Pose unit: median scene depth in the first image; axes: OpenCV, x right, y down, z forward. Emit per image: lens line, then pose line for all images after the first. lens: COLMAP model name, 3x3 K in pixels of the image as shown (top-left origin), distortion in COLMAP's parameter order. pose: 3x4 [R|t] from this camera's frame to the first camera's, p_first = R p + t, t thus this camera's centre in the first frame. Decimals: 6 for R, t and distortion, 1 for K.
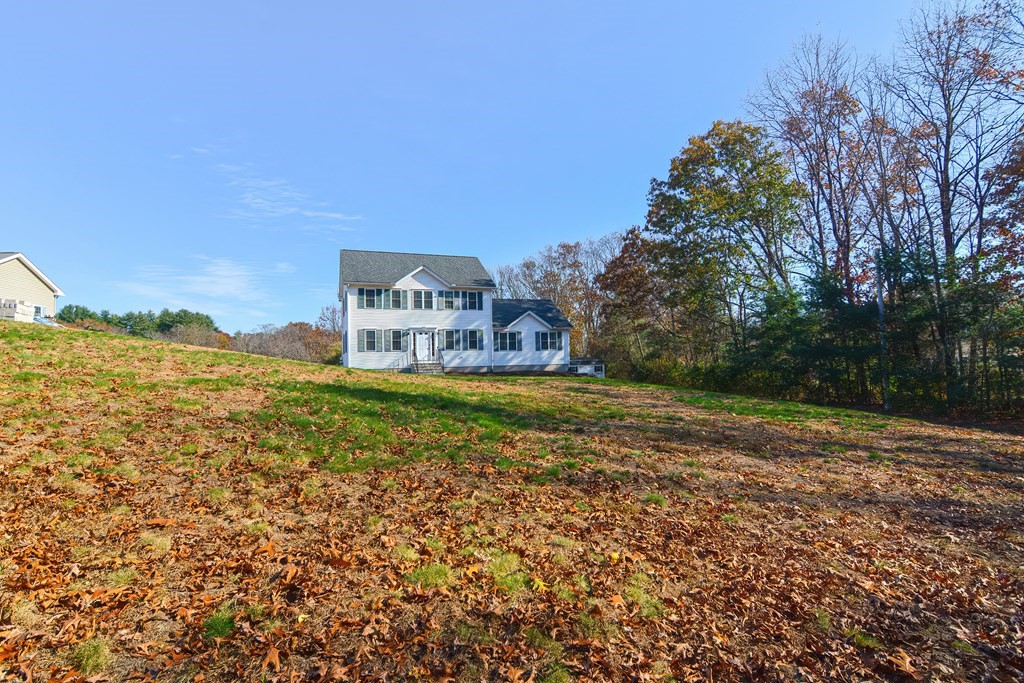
lens RADIAL K [[491.3, 0, 514.1], [0, 491.3, 336.7], [0, 0, 1]] dist [-0.000847, -0.002807]
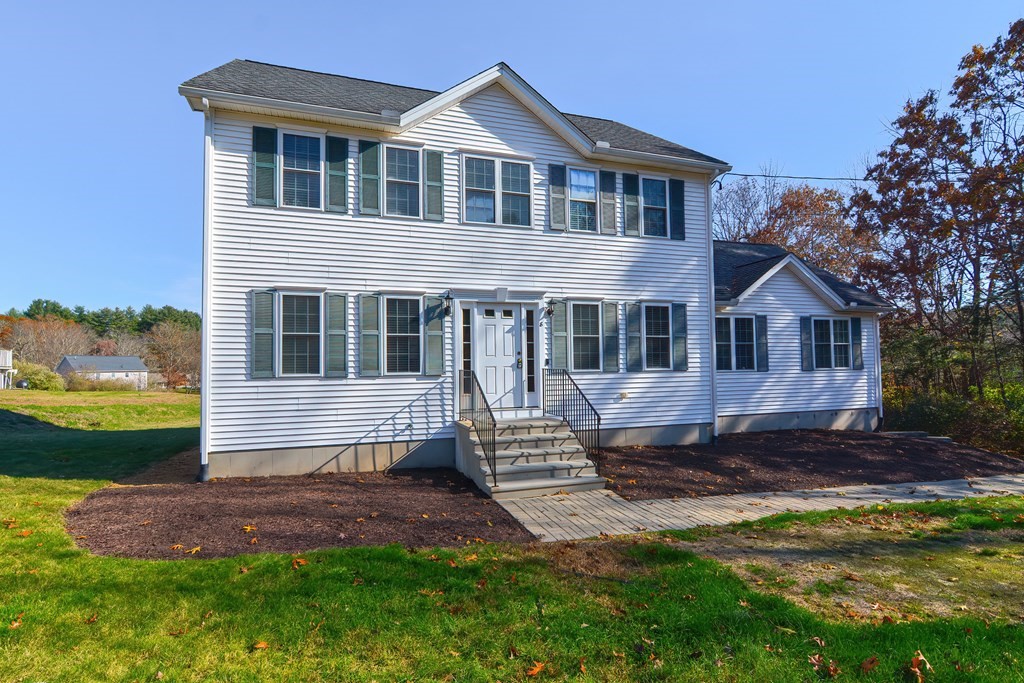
lens RADIAL K [[491.3, 0, 501.3], [0, 491.3, 342.0], [0, 0, 1]] dist [-0.000847, -0.002807]
pose [[0.998425, 0.007456, -0.055614, -0.164417], [-0.007372, 0.999971, 0.001720, 0.009907], [0.055625, -0.001308, 0.998451, 0.707457]]
